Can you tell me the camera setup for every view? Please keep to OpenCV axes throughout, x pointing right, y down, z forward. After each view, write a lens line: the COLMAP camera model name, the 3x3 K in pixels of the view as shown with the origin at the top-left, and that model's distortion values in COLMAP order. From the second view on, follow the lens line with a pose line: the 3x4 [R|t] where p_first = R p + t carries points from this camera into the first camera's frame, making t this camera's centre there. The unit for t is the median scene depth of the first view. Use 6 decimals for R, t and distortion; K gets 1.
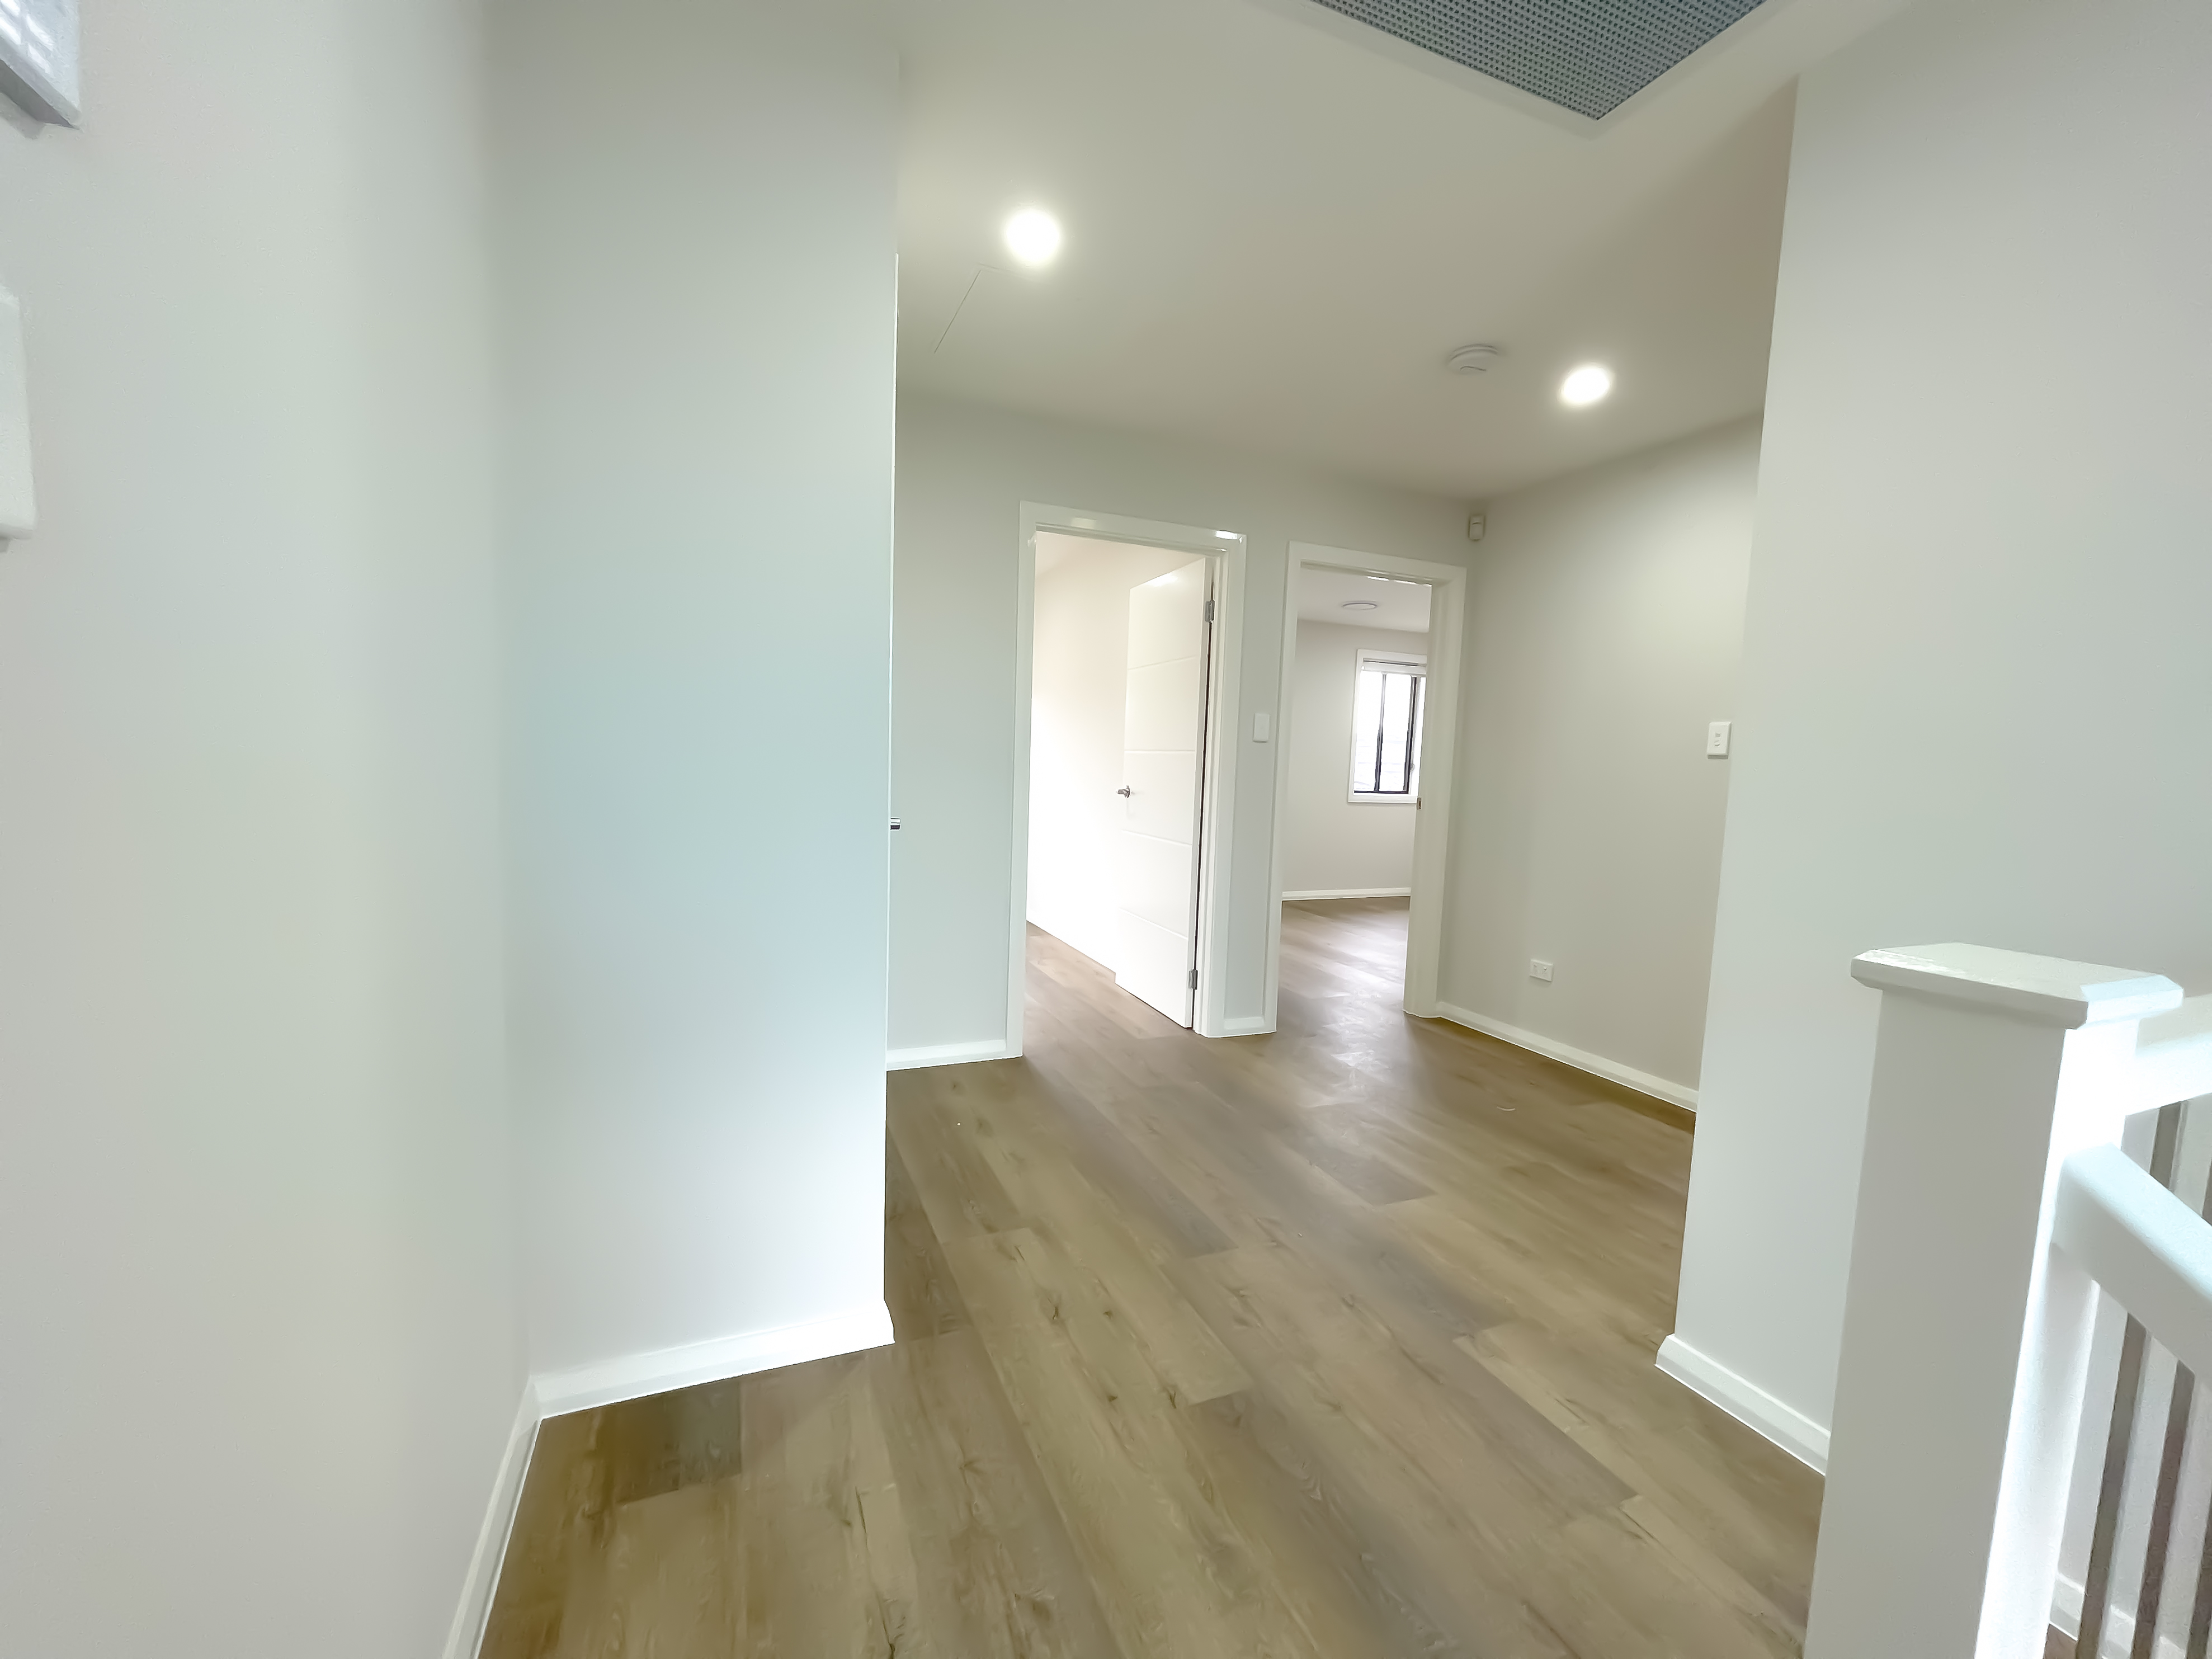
lens RADIAL K [[888.7, 0, 1106.2], [0, 888.7, 842.2], [0, 0, 1]] dist [-0.007295, 0.003470]
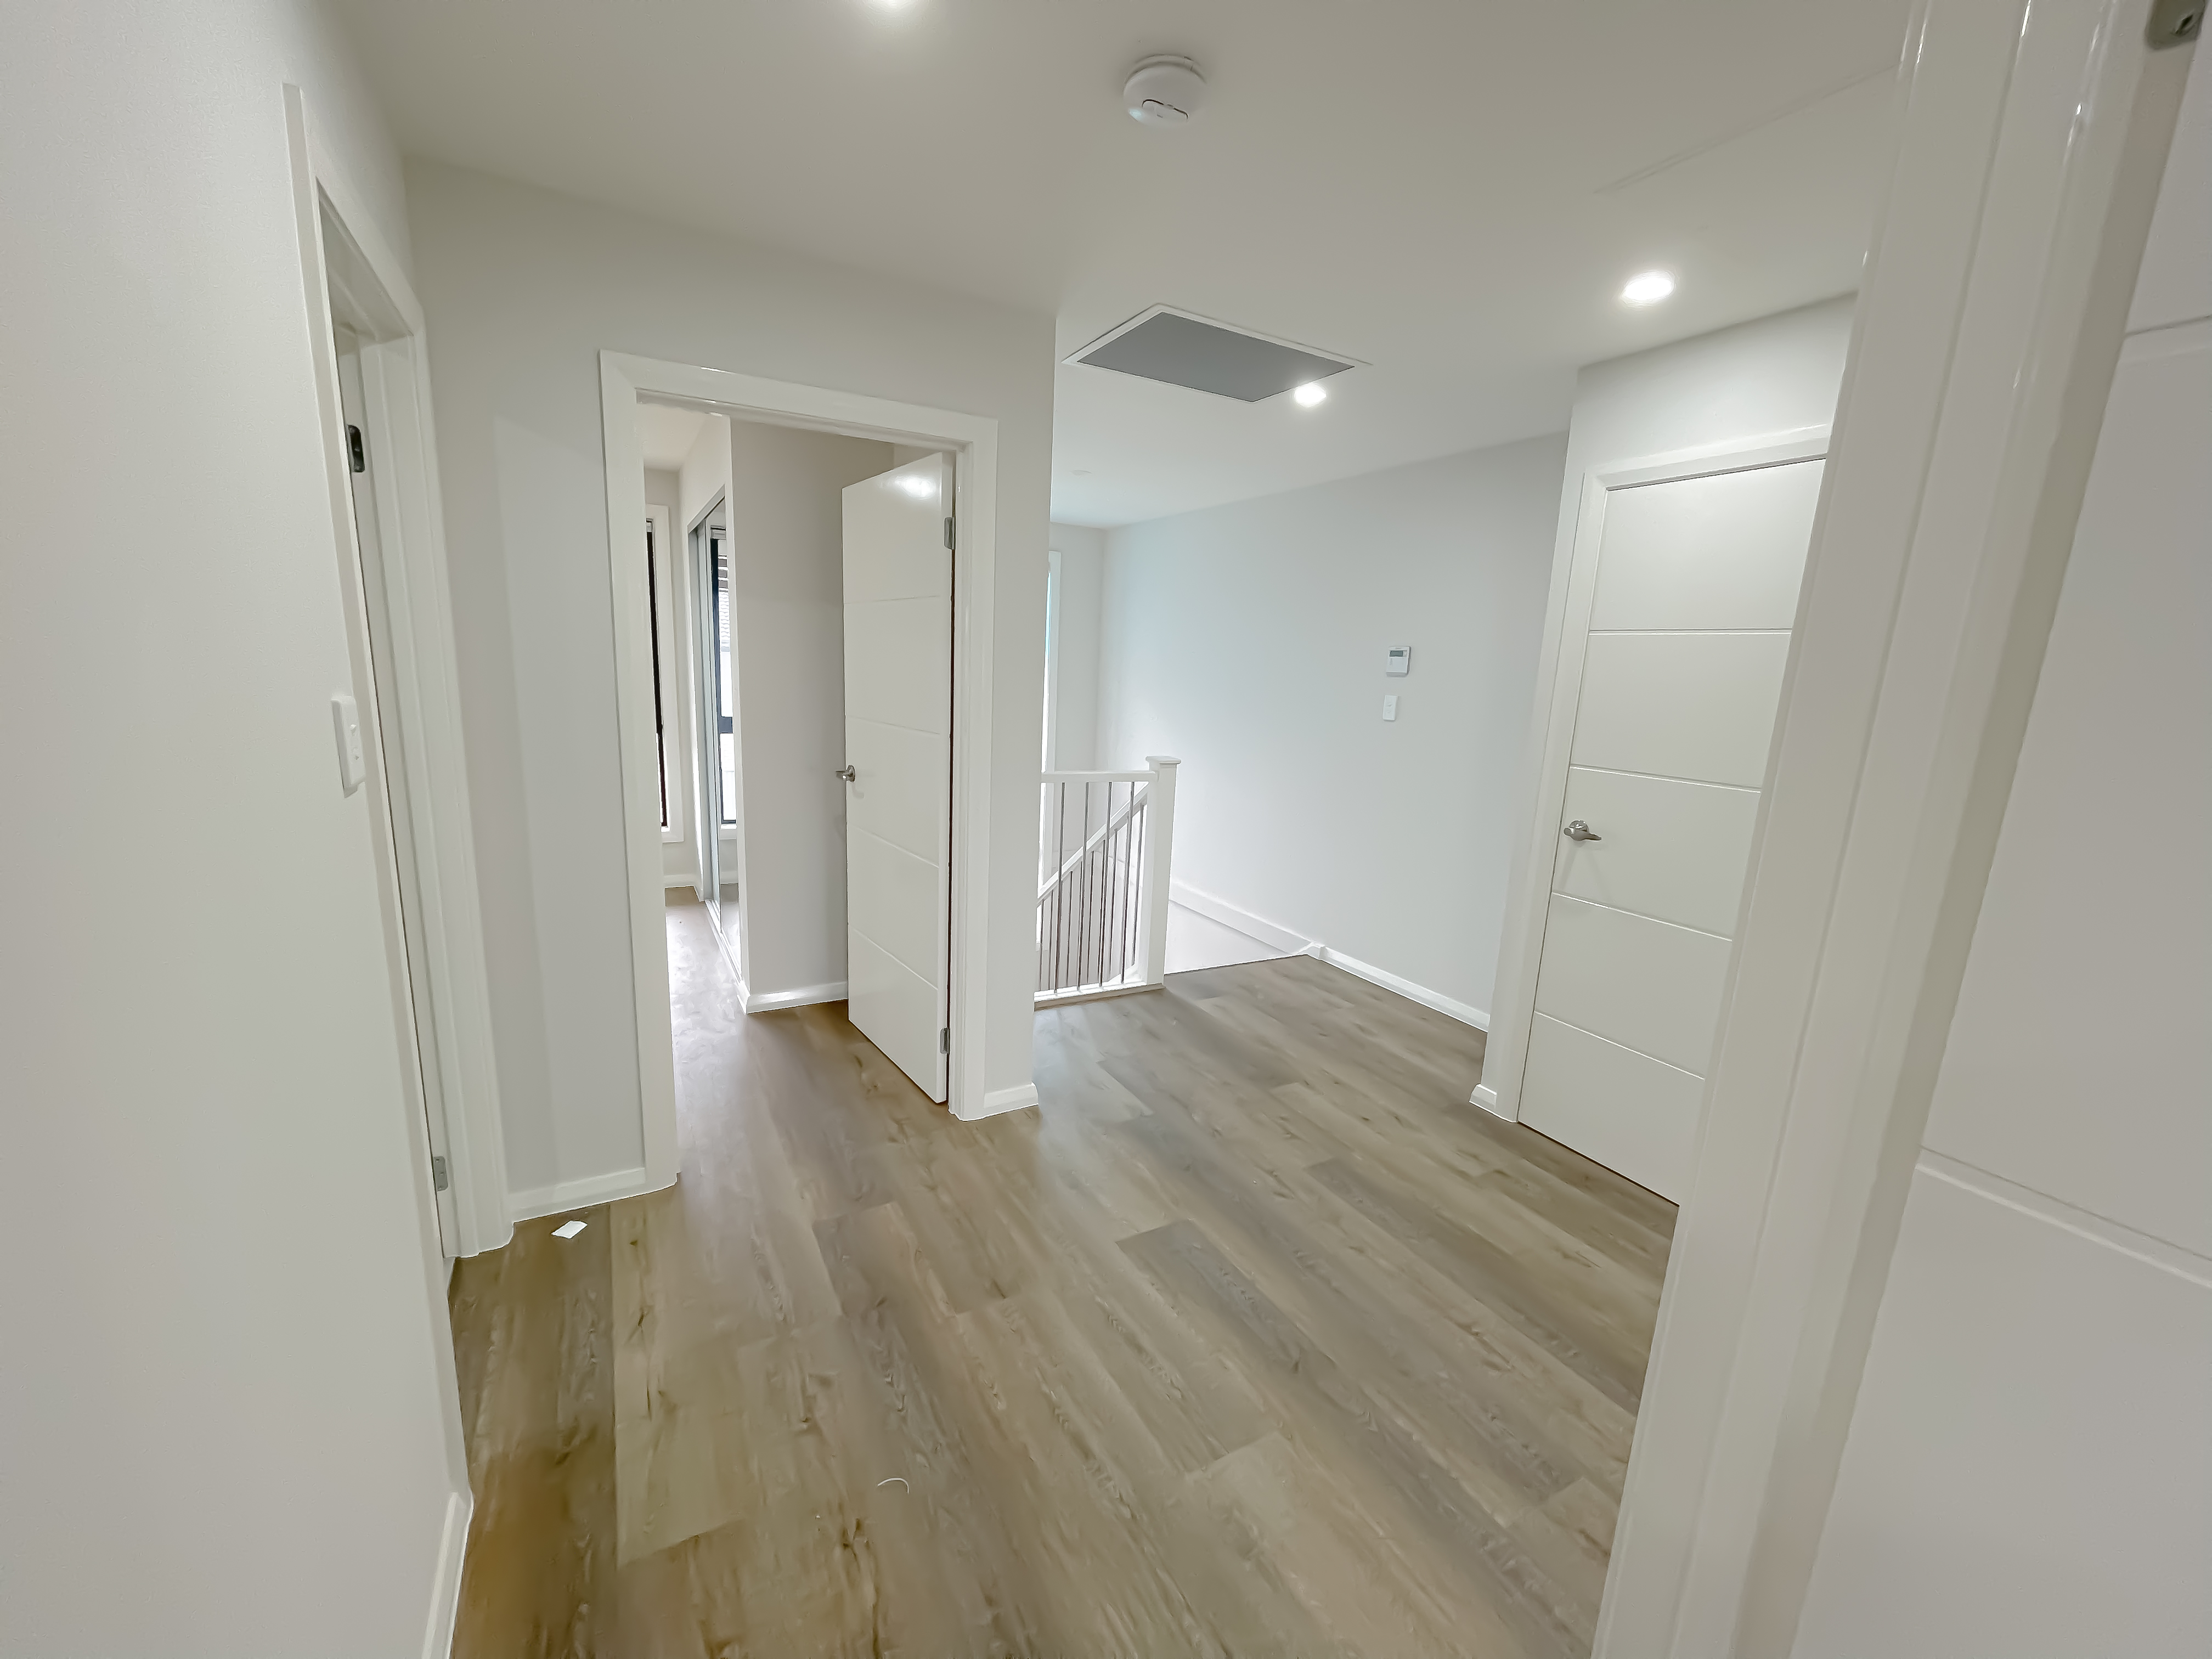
lens RADIAL K [[888.6, 0, 1106.2], [0, 888.6, 842.2], [0, 0, 1]] dist [-0.007295, 0.003470]
pose [[-0.990048, -0.054974, -0.129550, 0.689262], [-0.089273, 0.956955, 0.276167, -0.333387], [0.108791, 0.284983, -0.952339, 2.301701]]
